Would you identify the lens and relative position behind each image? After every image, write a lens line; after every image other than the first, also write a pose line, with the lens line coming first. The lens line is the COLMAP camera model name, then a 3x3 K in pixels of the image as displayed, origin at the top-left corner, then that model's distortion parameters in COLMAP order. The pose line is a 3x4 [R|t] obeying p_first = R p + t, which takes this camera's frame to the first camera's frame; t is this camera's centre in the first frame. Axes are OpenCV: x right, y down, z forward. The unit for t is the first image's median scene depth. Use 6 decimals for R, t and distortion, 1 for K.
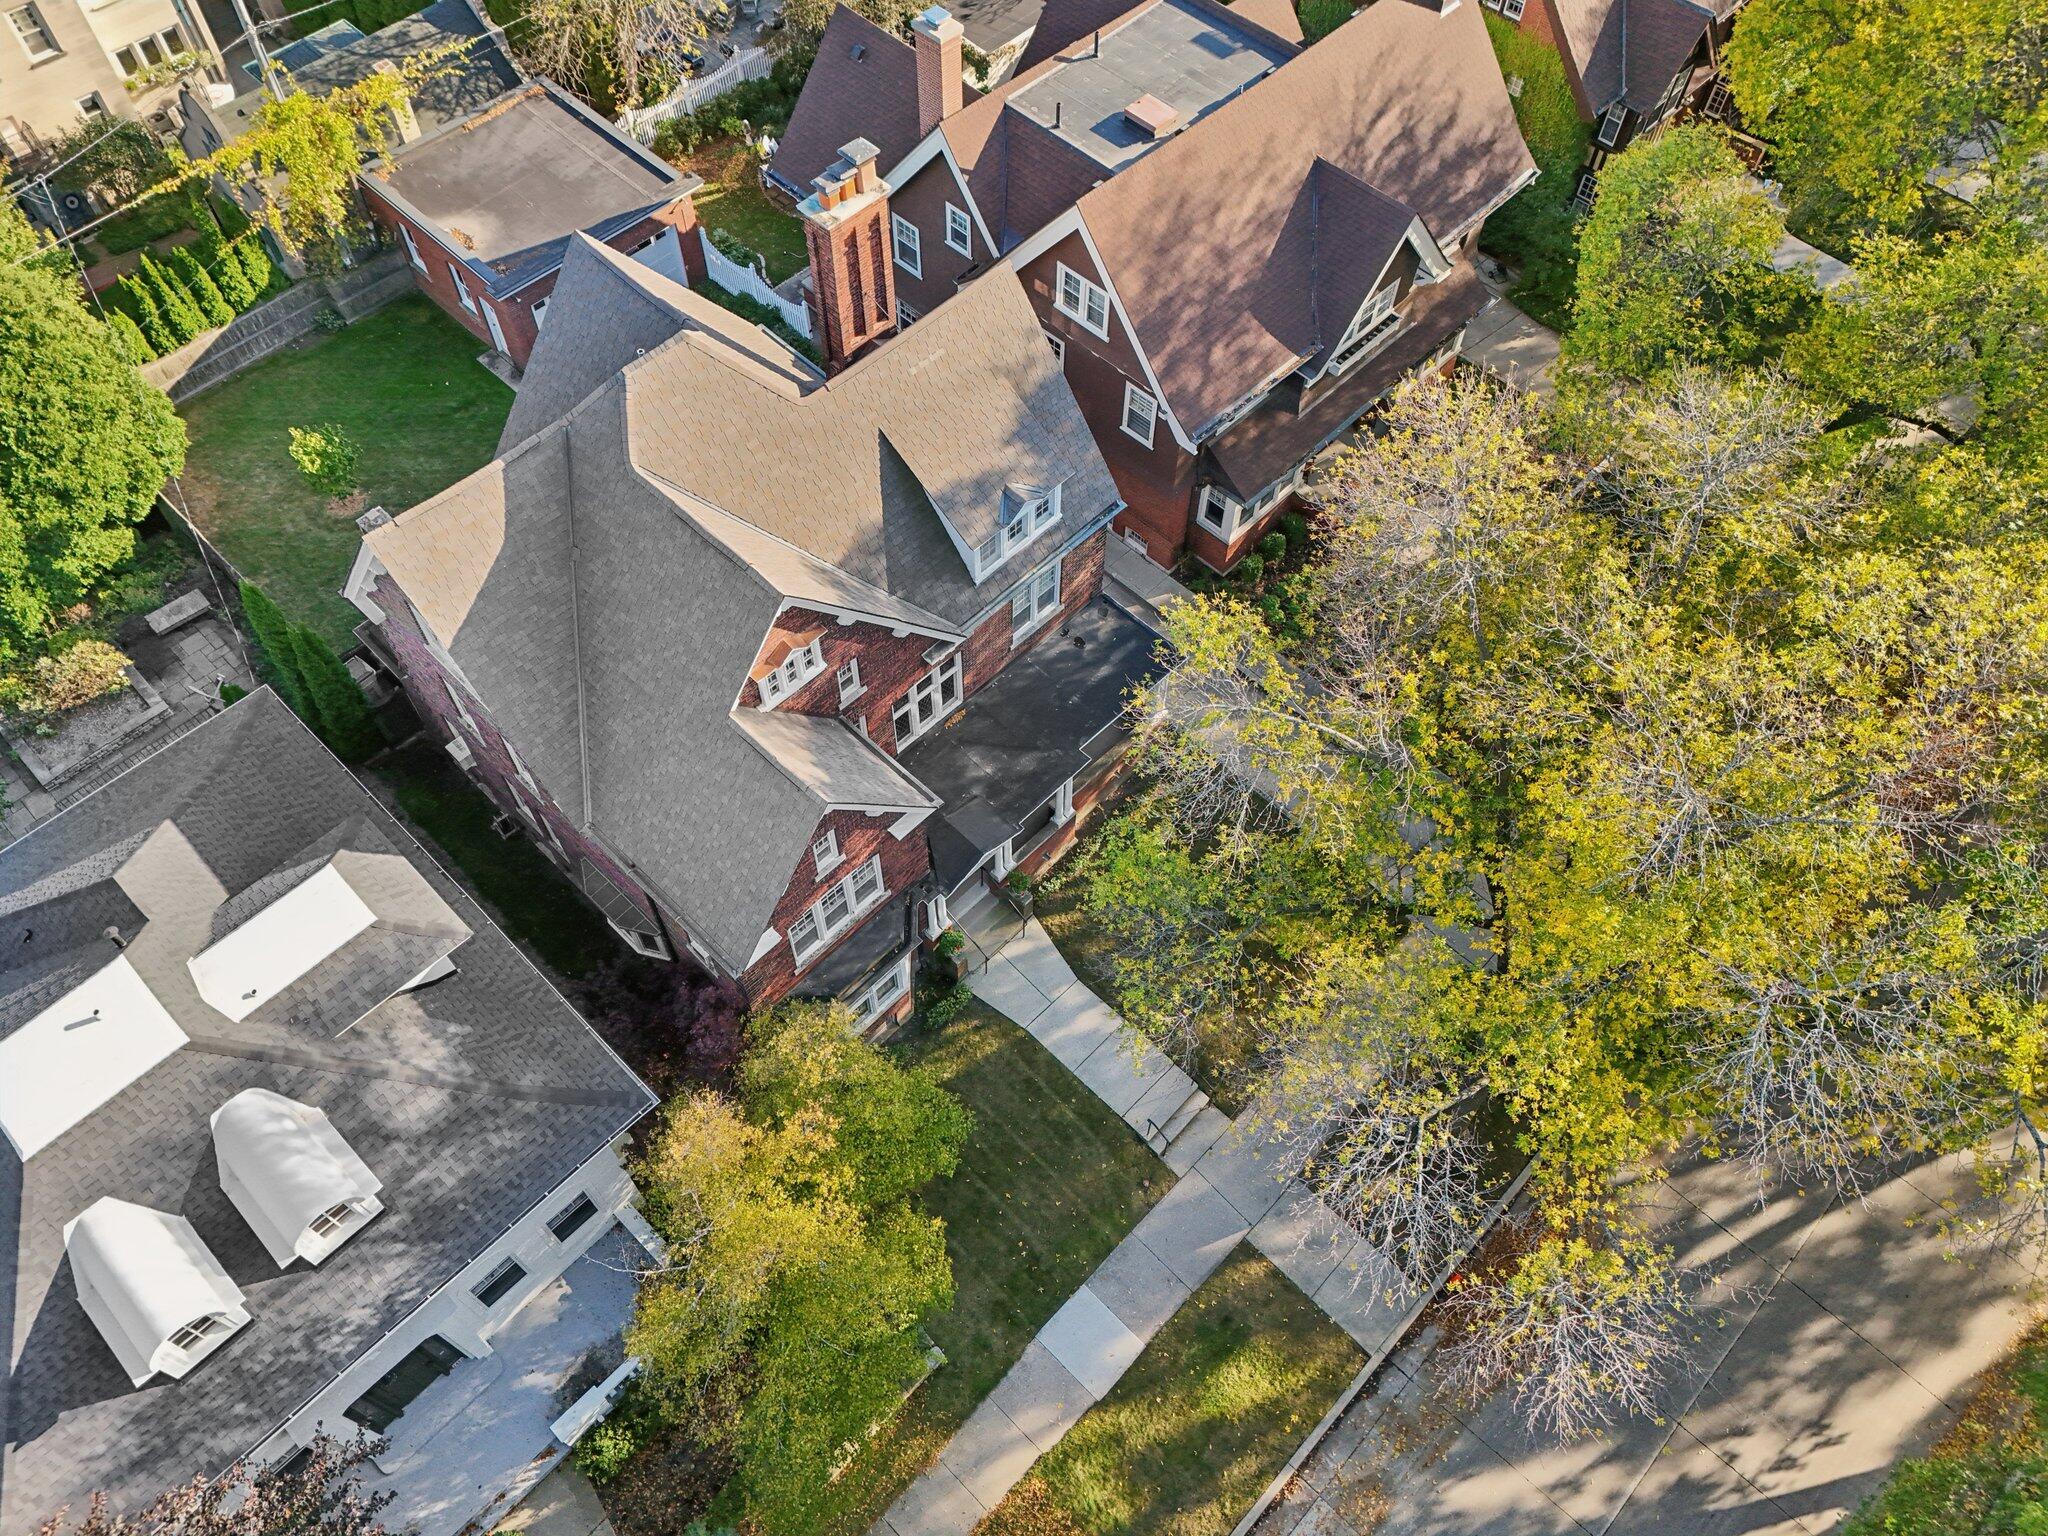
lens RADIAL K [[1504.4, 0, 1017.7], [0, 1504.4, 765.0], [0, 0, 1]] dist [0.072898, -0.062894]
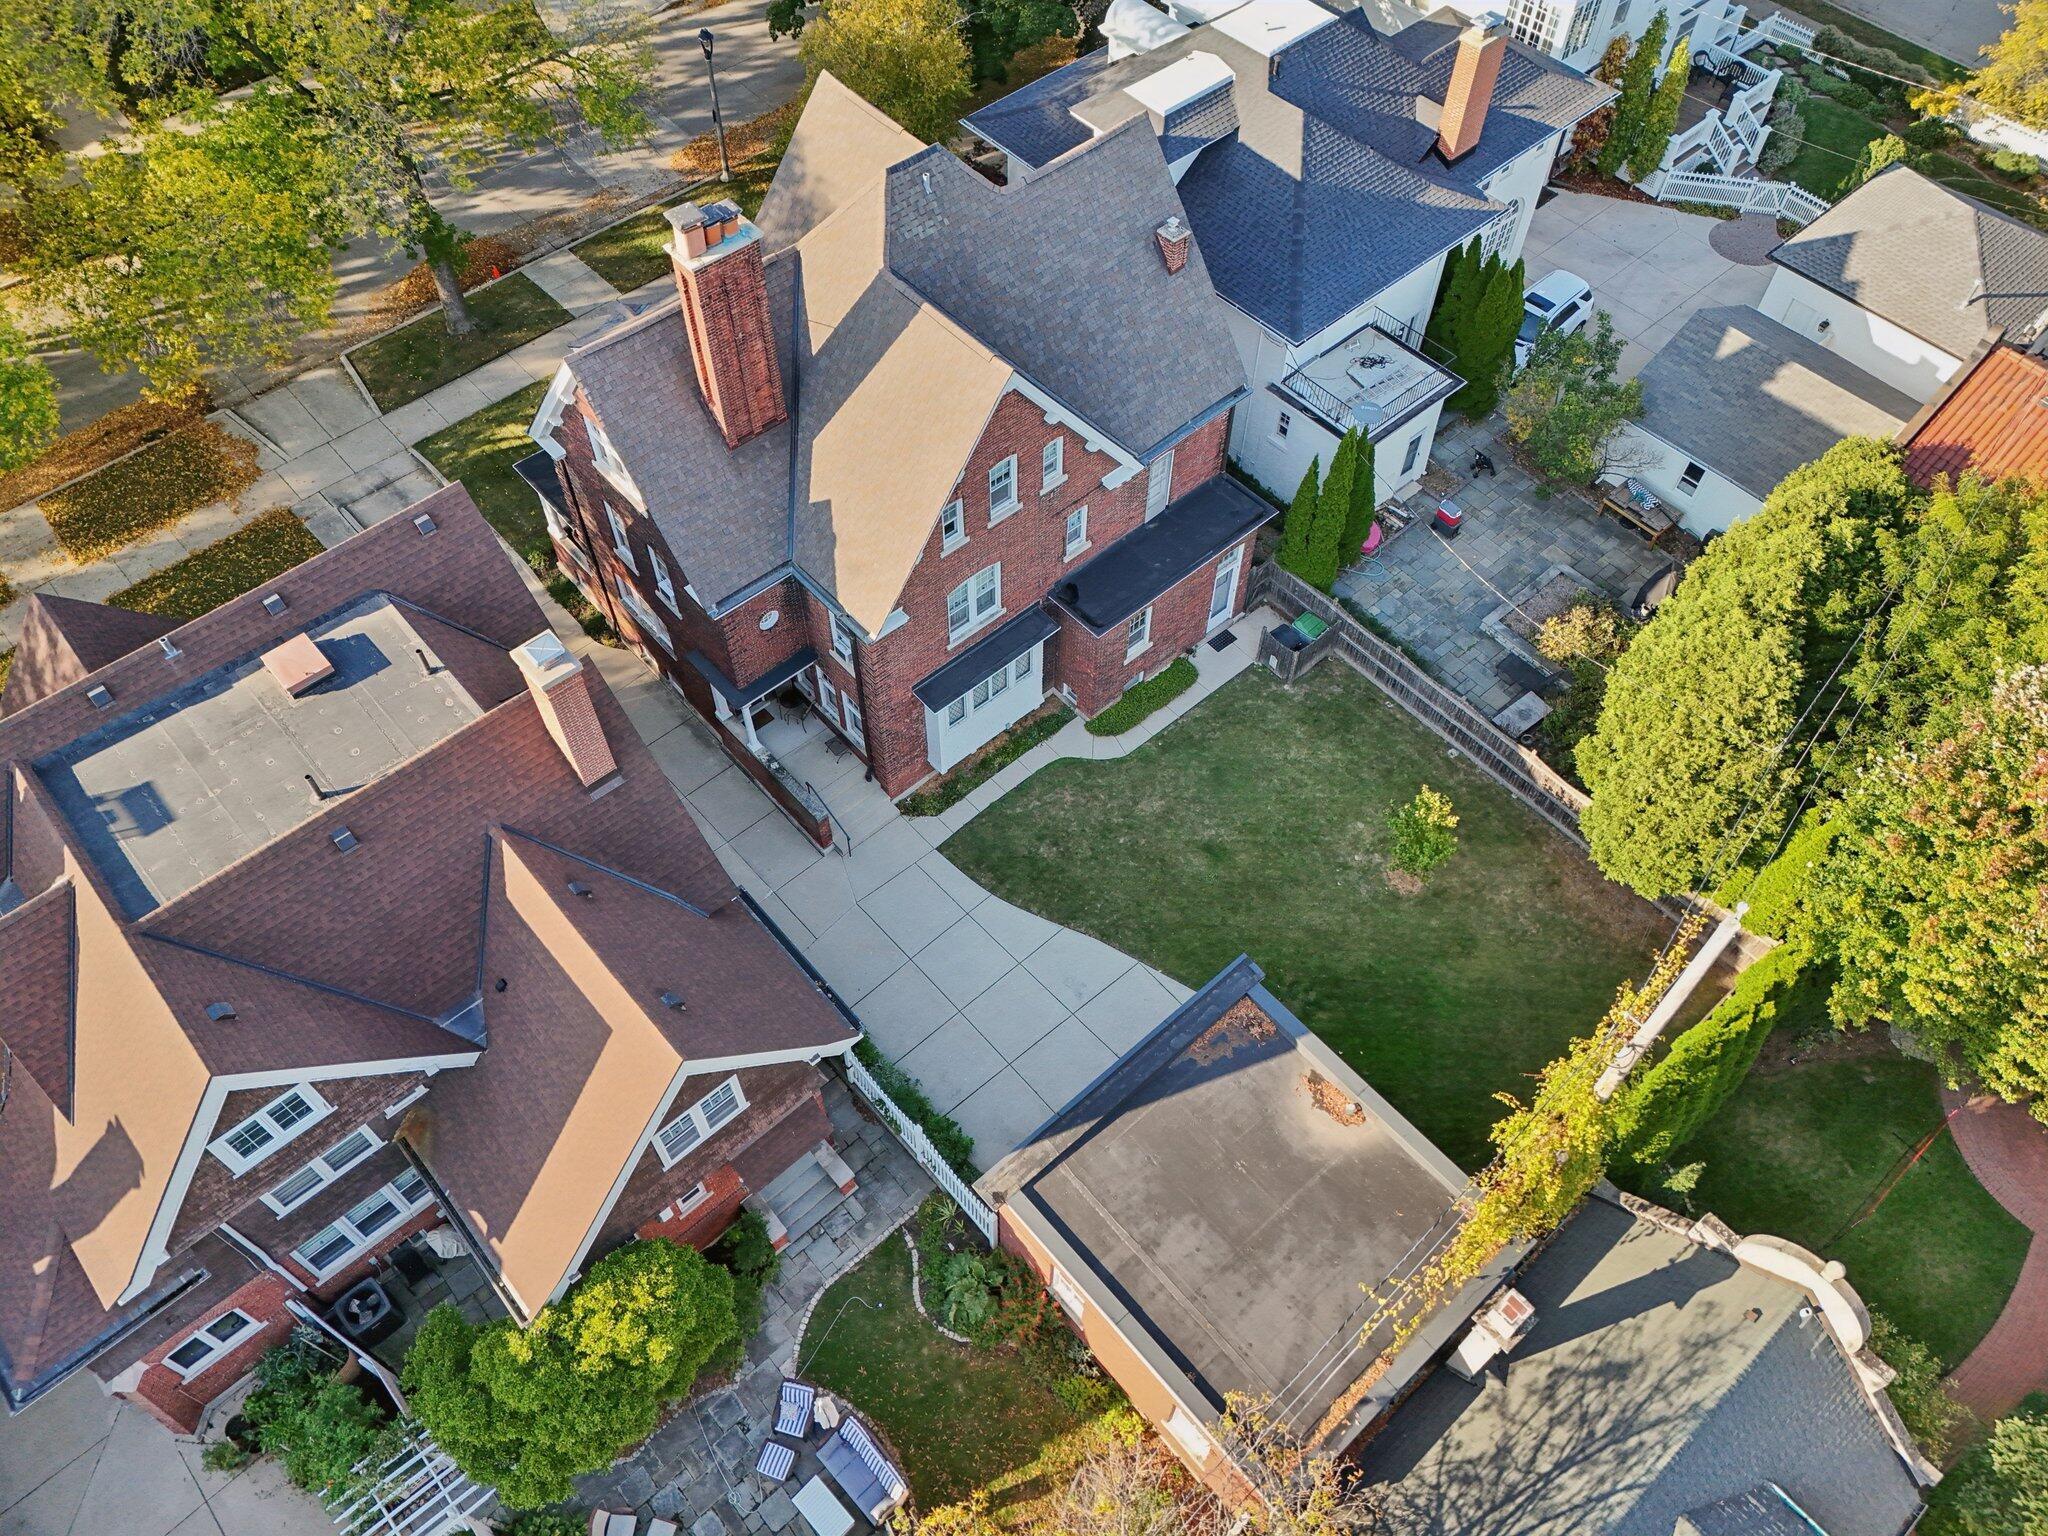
lens RADIAL K [[1504.4, 0, 1017.7], [0, 1504.4, 765.0], [0, 0, 1]] dist [0.072898, -0.062894]
pose [[-0.997354, -0.061843, 0.038227, -0.268416], [0.059038, -0.382038, 0.922259, -1.021051], [-0.042431, 0.922075, 0.384678, 0.672642]]
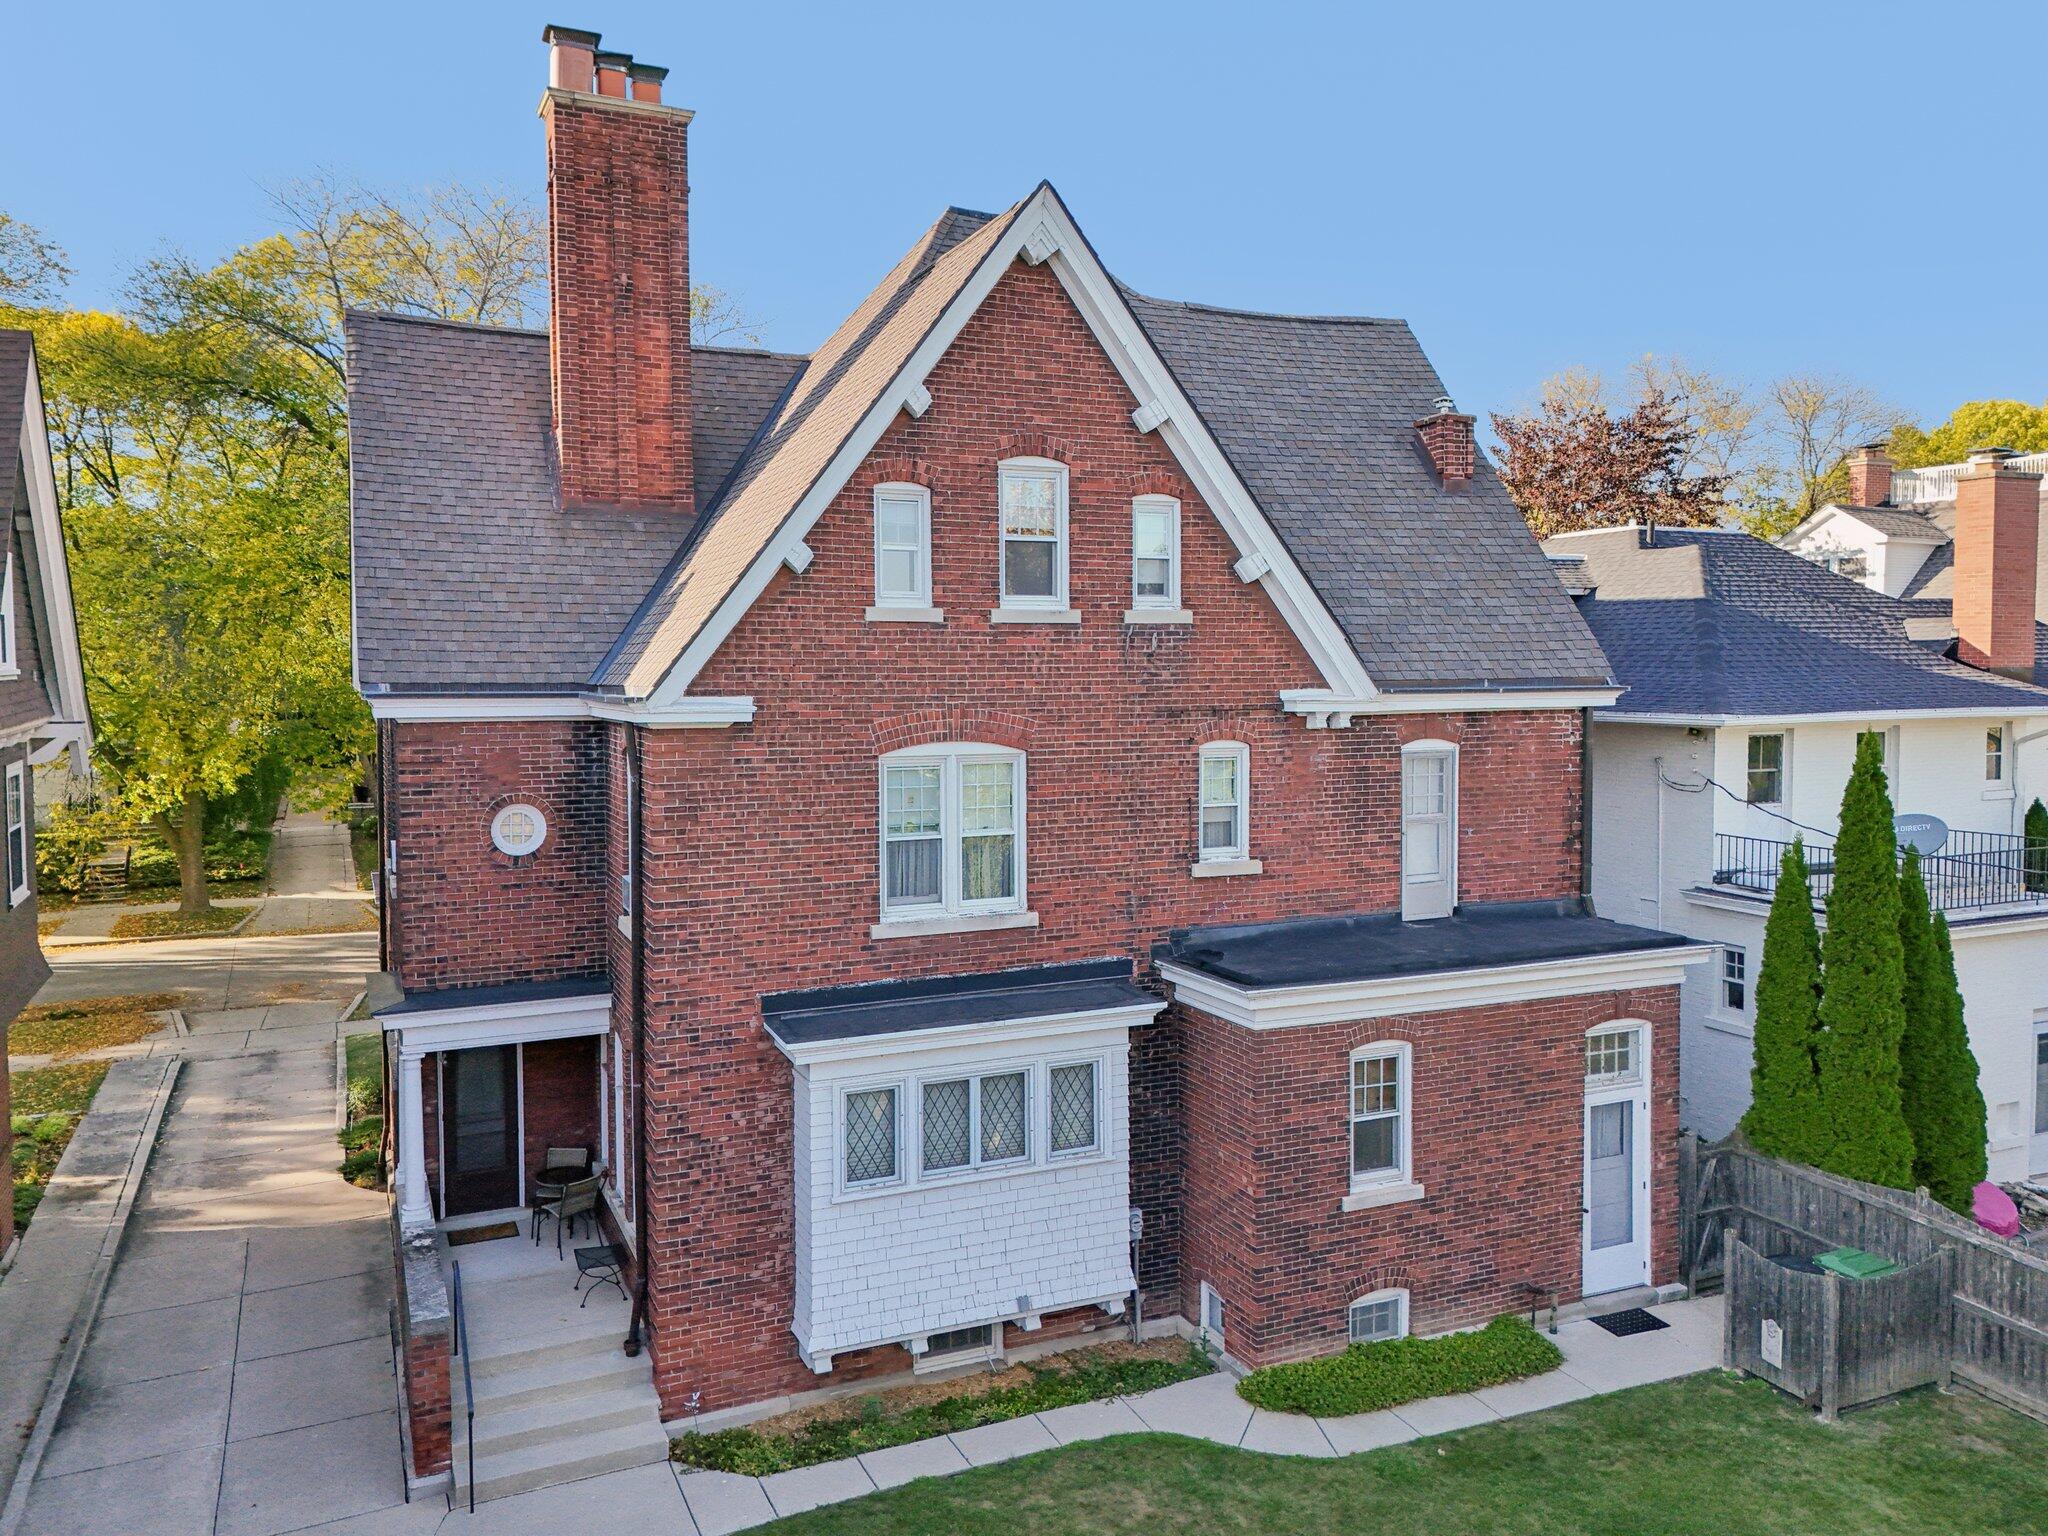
lens RADIAL K [[1508.5, 0, 1014.2], [0, 1508.5, 729.5], [0, 0, 1]] dist [0.117035, -0.193398]
pose [[-0.931198, -0.012222, 0.364309, -0.356467], [0.308898, 0.504158, 0.806478, -0.504789], [-0.193526, 0.863525, -0.465695, 1.069905]]
